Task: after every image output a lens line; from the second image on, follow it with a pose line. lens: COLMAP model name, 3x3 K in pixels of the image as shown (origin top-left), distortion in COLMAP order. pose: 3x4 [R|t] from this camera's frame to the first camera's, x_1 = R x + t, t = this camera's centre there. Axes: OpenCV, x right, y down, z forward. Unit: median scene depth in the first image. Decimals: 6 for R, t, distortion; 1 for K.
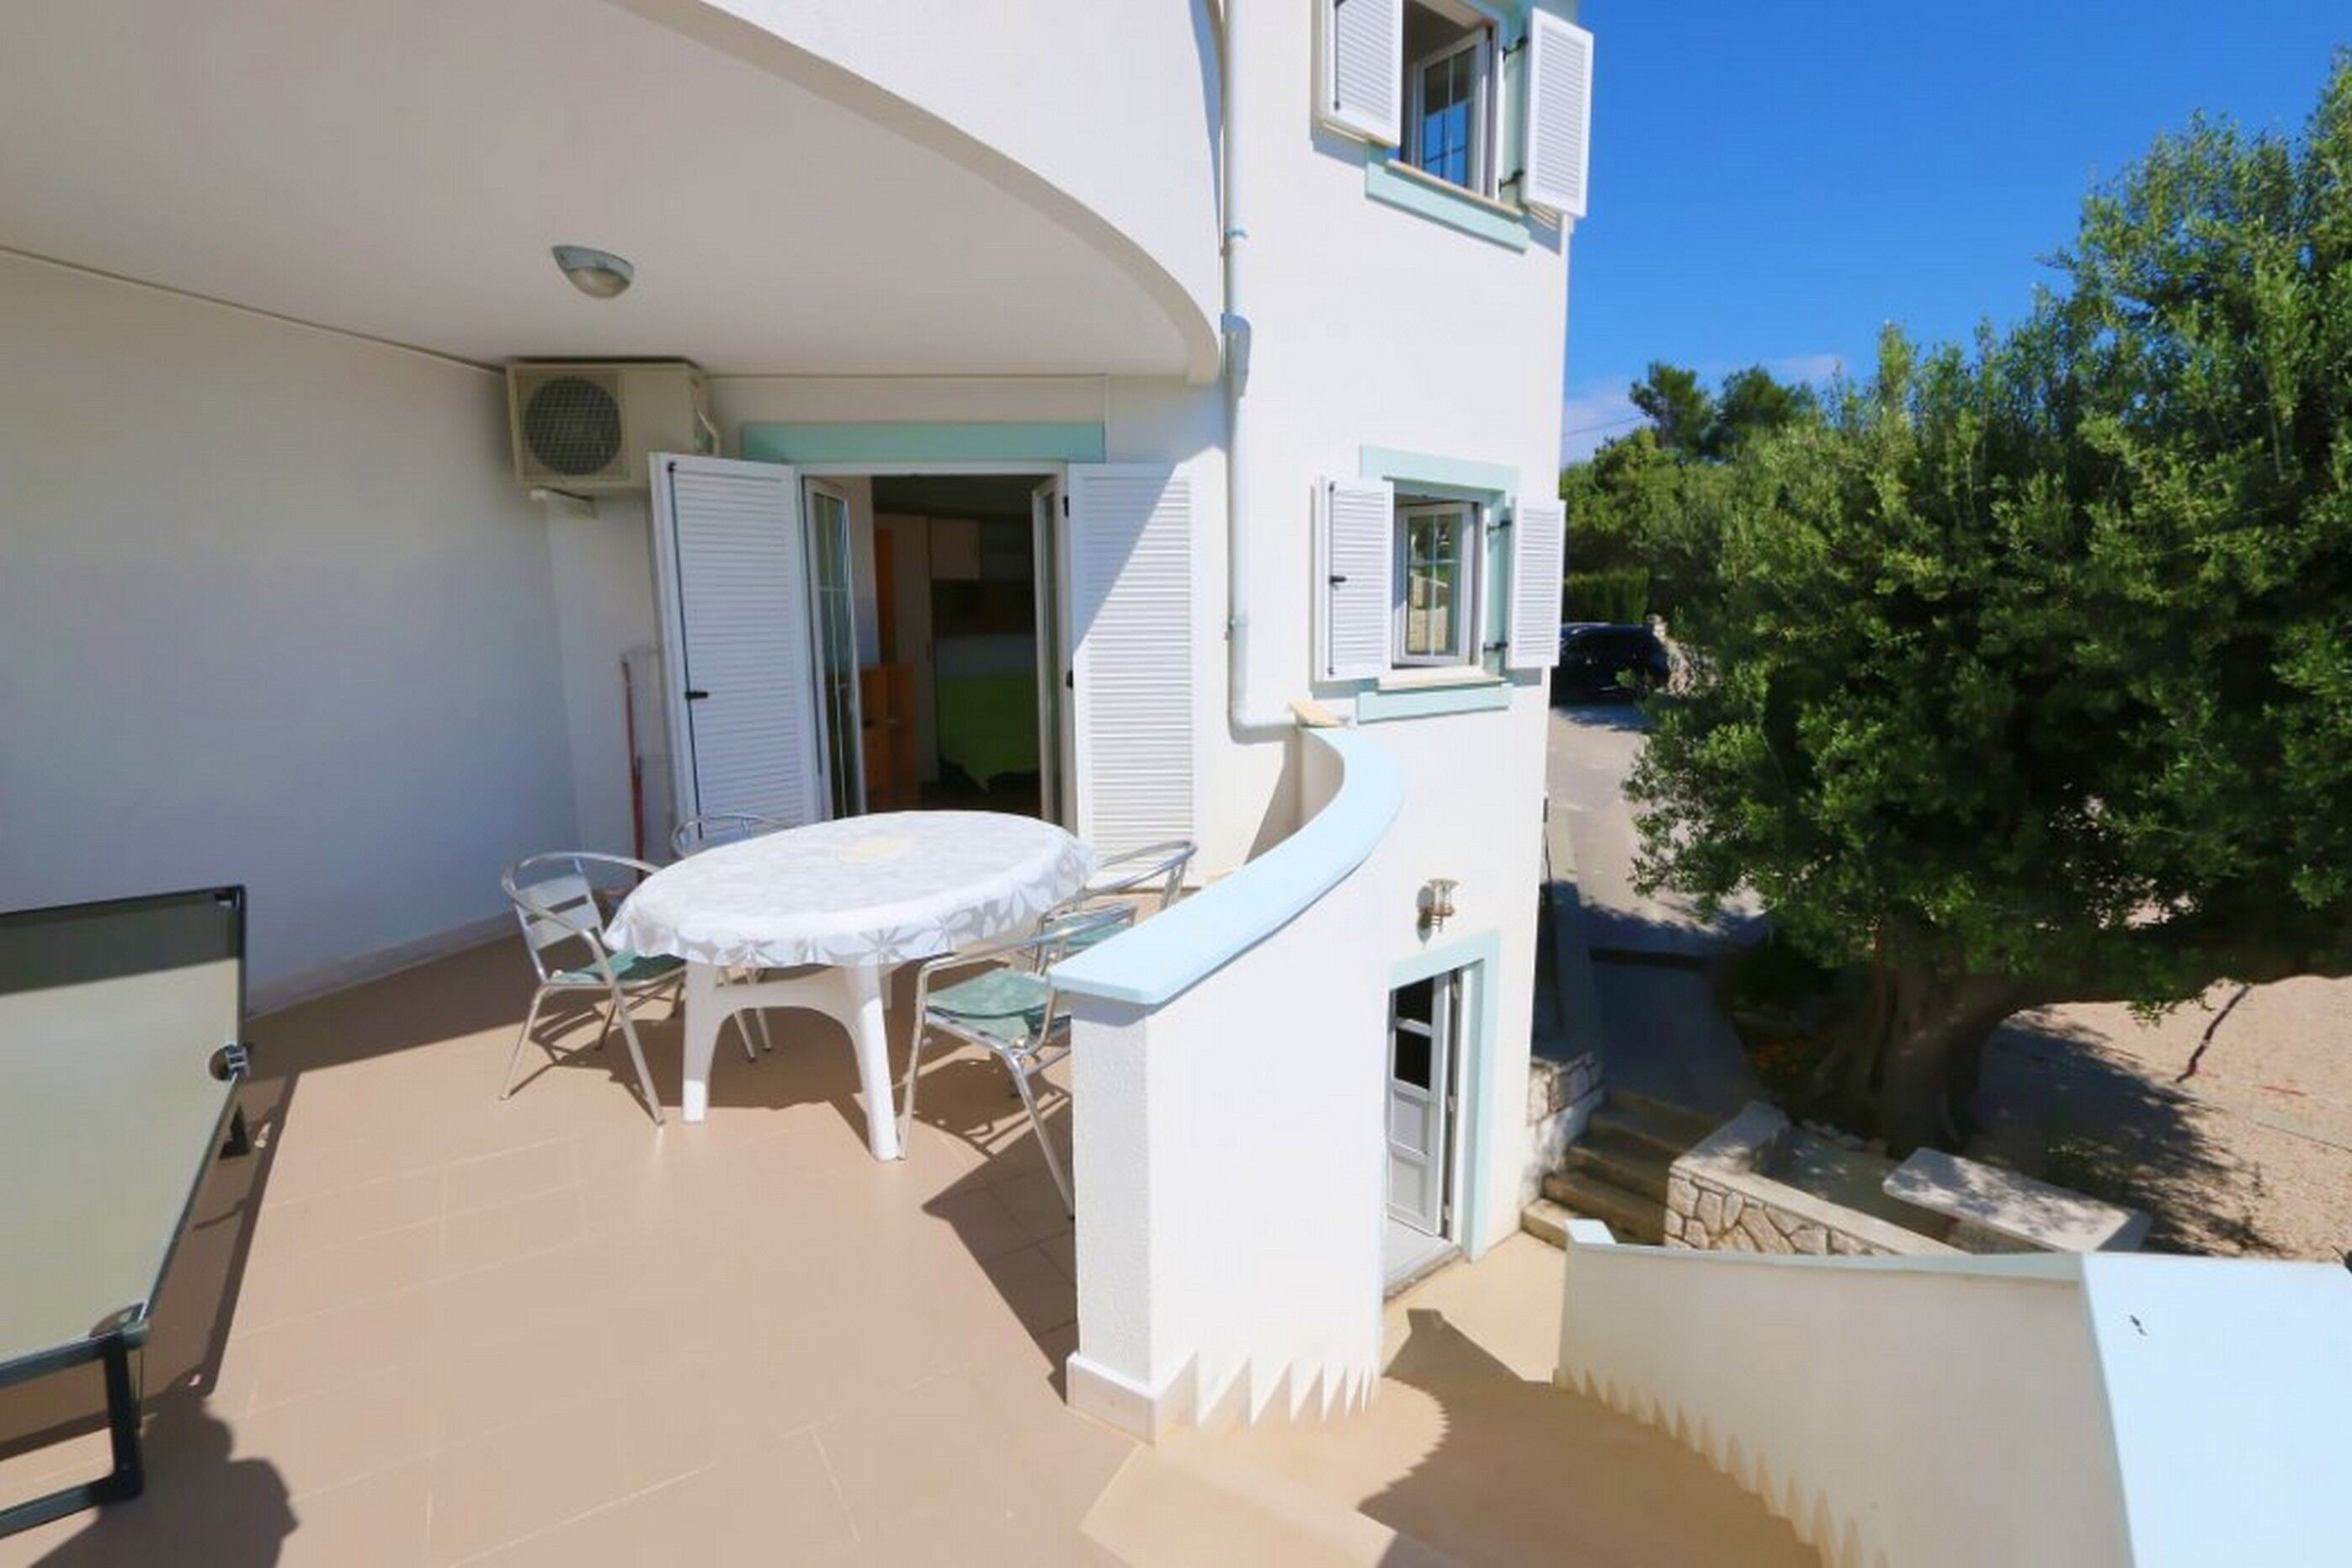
lens RADIAL K [[1080.1, 0, 1175.0], [0, 1080.1, 780.8], [0, 0, 1]] dist [-0.019232, 0.004215]
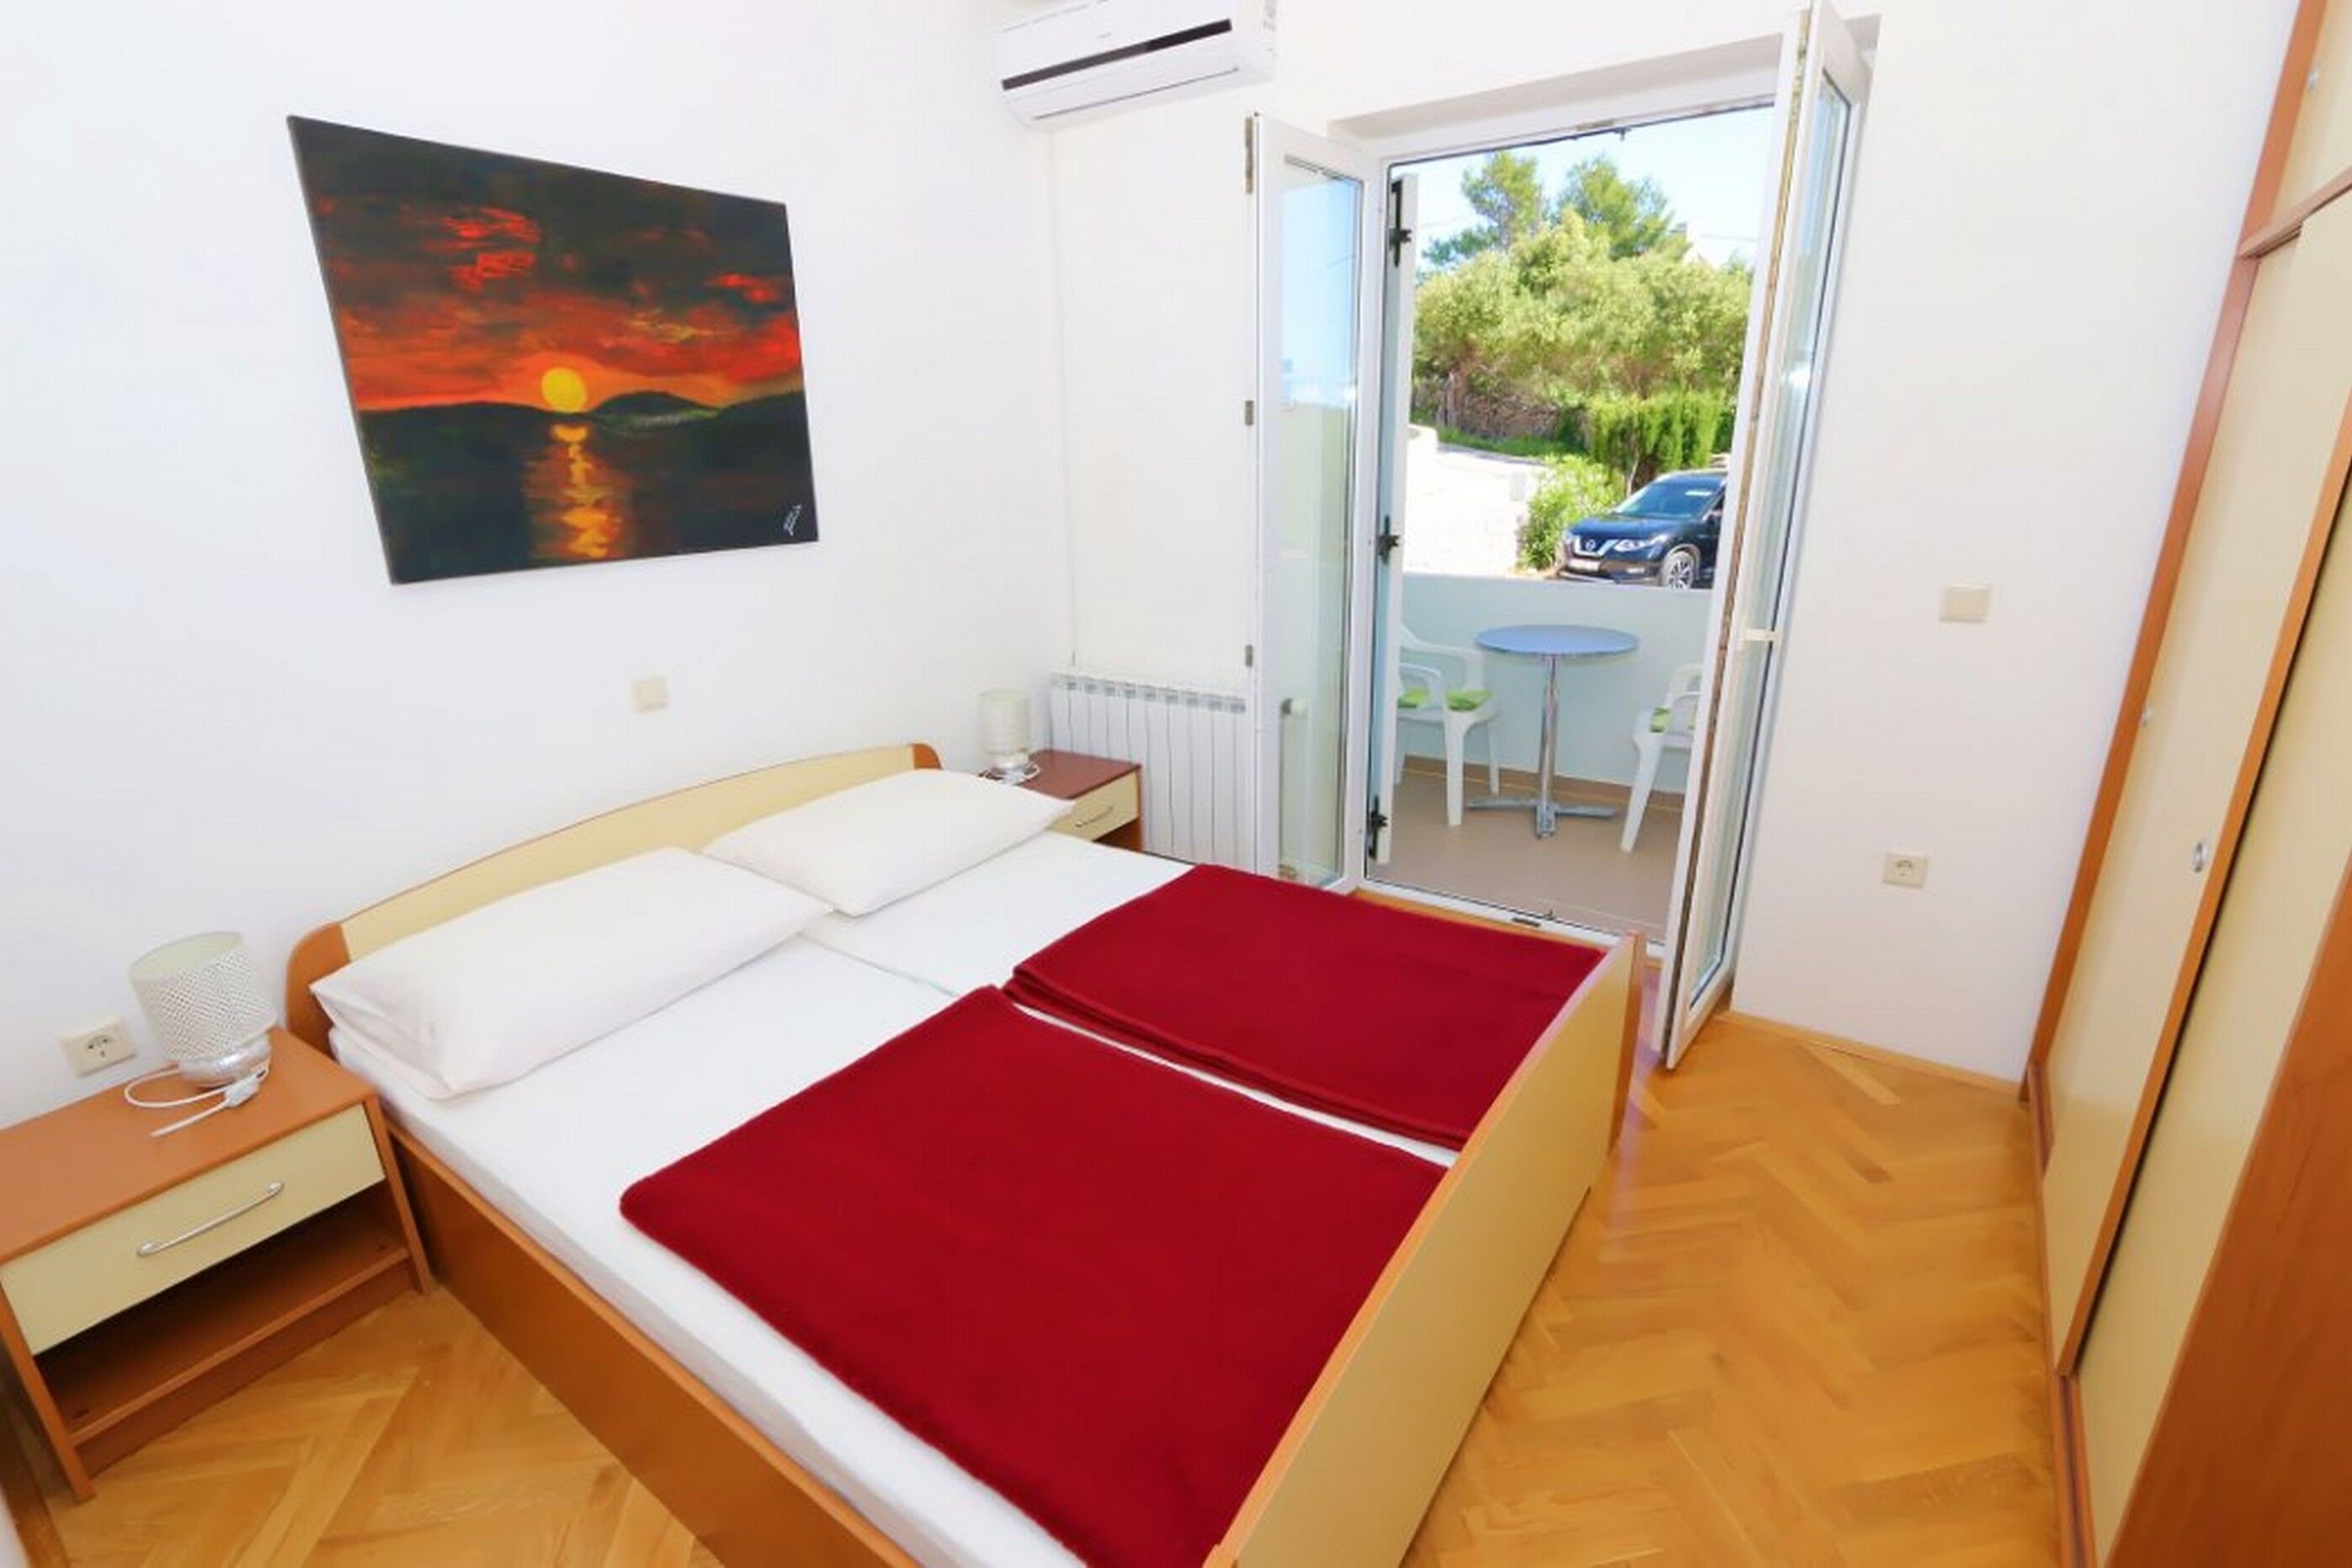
lens RADIAL K [[1080.1, 0, 1171.1], [0, 1080.1, 791.2], [0, 0, 1]] dist [-0.019232, 0.004215]
pose [[0.967428, -0.090677, 0.236349, -0.058328], [0.053072, 0.985546, 0.160878, -0.028592], [-0.247521, -0.143094, 0.958257, 0.160032]]
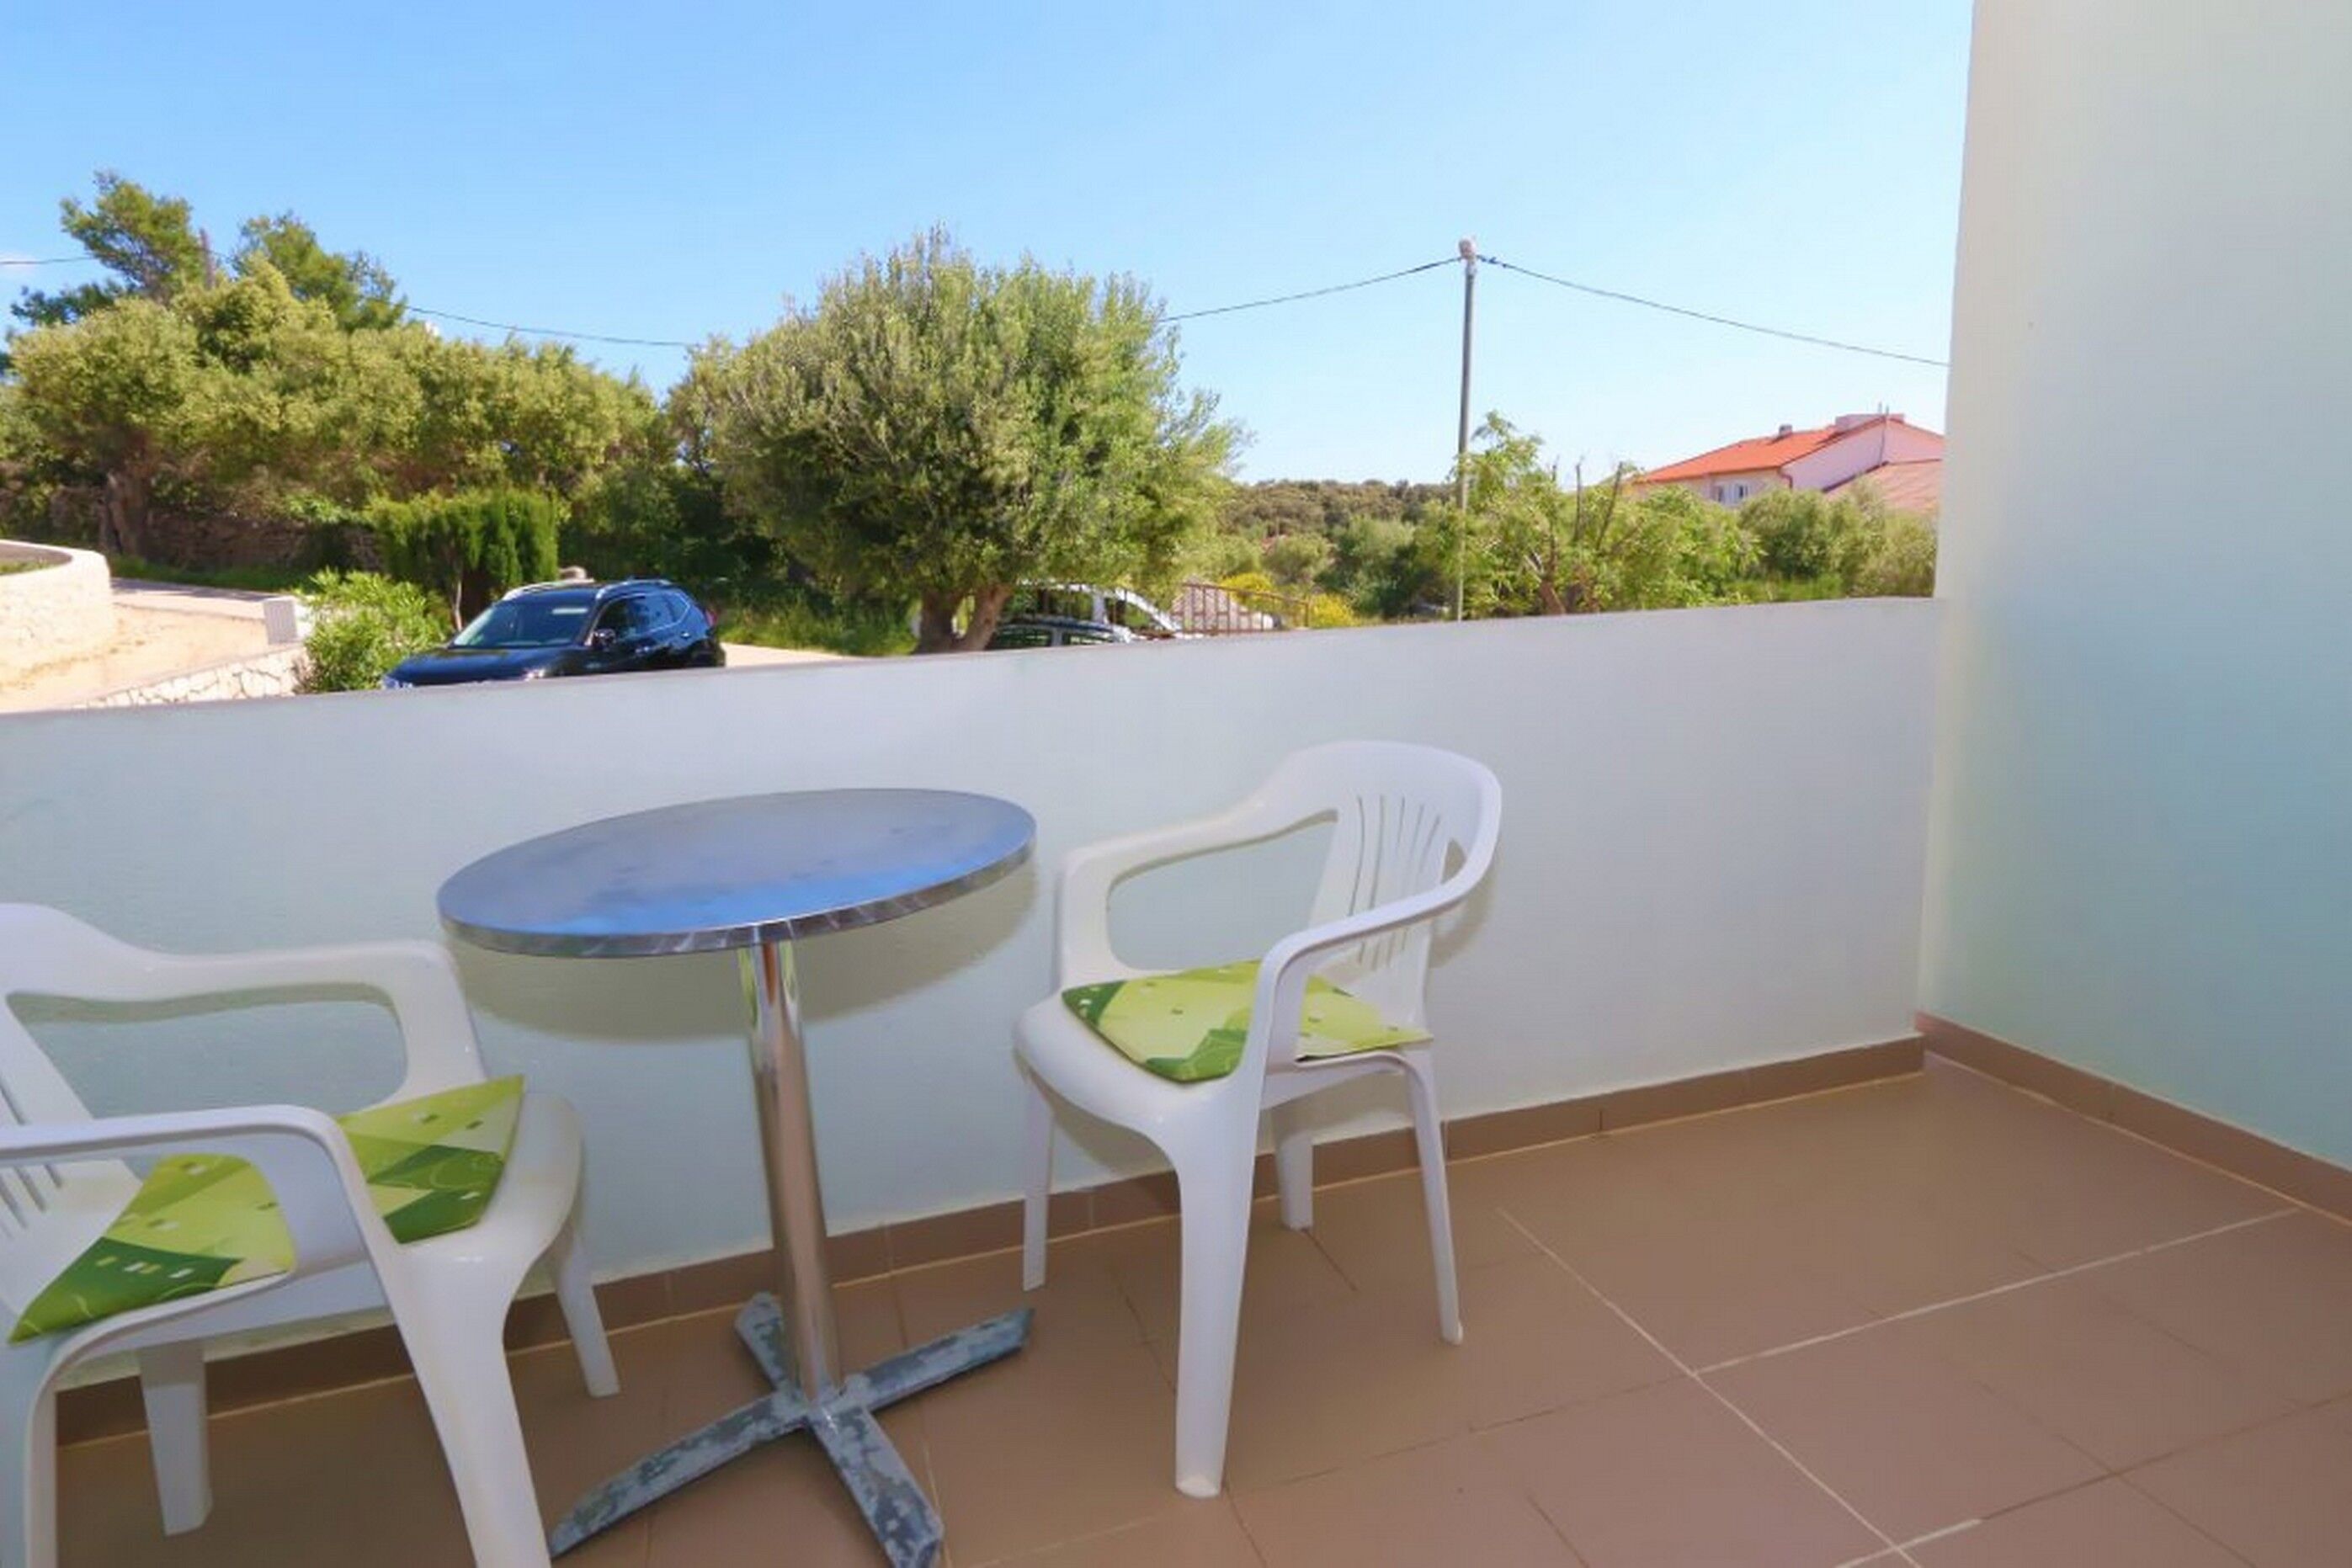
lens RADIAL K [[1282.9, 0, 1164.1], [0, 1282.9, 785.6], [0, 0, 1]] dist [-0.007243, -0.000484]
pose [[0.388909, -0.180383, 0.903444, -0.034443], [0.180736, 0.976527, 0.117172, -0.028512], [-0.903374, 0.117716, 0.412382, 0.205954]]
